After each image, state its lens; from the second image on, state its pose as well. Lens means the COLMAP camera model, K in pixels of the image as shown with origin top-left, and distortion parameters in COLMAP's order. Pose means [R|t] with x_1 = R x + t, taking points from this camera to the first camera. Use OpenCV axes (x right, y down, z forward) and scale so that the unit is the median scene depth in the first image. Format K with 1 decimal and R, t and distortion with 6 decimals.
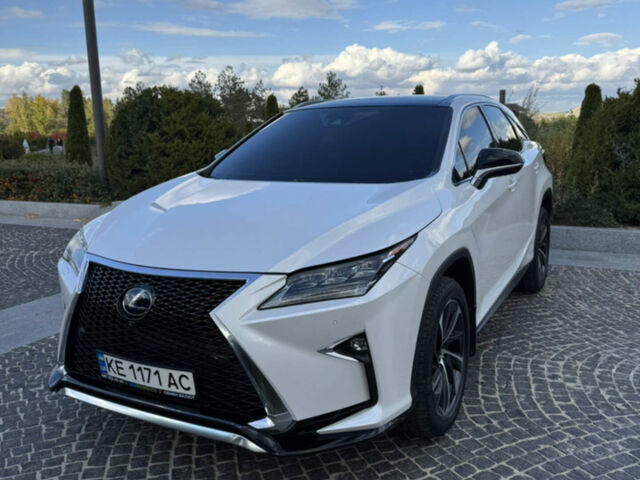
lens RADIAL K [[600.0, 0, 316.1], [0, 600.0, 244.0], [0, 0, 1]] dist [0.057969, 0.000000]
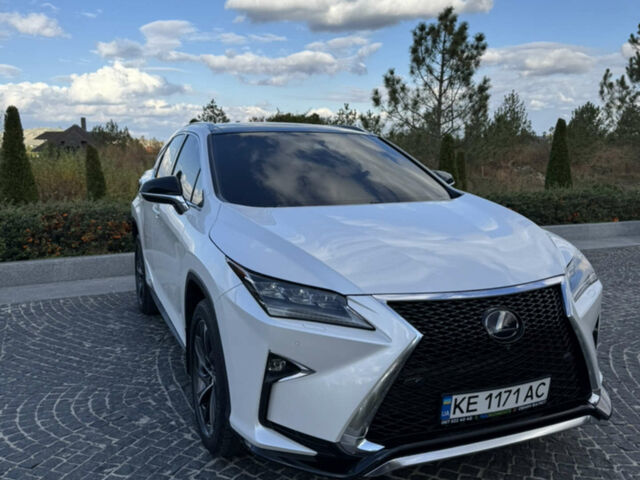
lens RADIAL K [[560.1, 0, 325.3], [0, 560.1, 235.6], [0, 0, 1]] dist [0.065151, -0.086869]
pose [[0.631650, -0.094136, 0.769517, -1.161527], [0.130901, 0.991299, 0.013819, -0.096577], [-0.764122, 0.092002, 0.638477, 0.622538]]
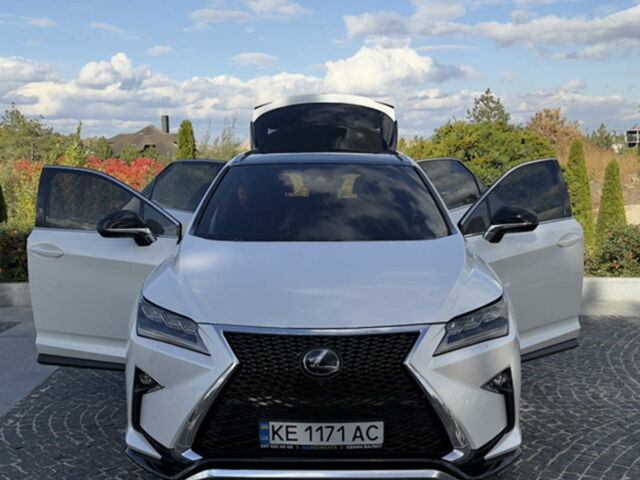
lens RADIAL K [[799.2, 0, 320.4], [0, 799.2, 244.8], [0, 0, 1]] dist [0.063719, 0.000000]
pose [[0.887234, -0.036220, 0.459895, -0.922934], [0.076632, 0.994634, -0.069505, -0.009480], [-0.454910, 0.096910, 0.885249, -0.241508]]
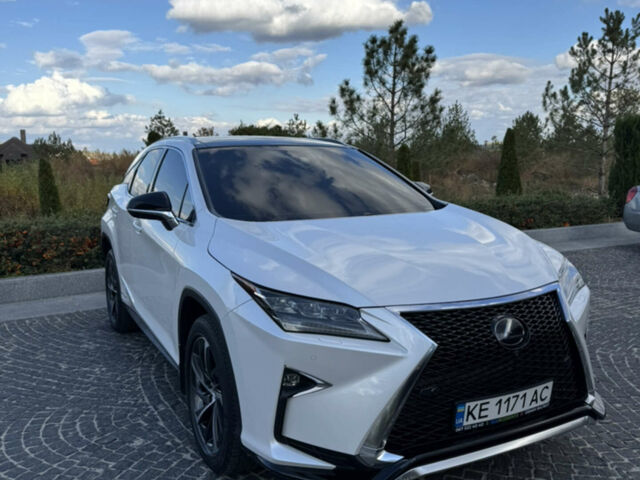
lens RADIAL K [[560.1, 0, 317.5], [0, 560.1, 233.4], [0, 0, 1]] dist [0.065151, -0.086869]
pose [[0.568592, -0.091464, 0.817519, -1.231476], [0.152637, 0.988272, 0.004408, -0.119373], [-0.808335, 0.122278, 0.575885, 0.695284]]
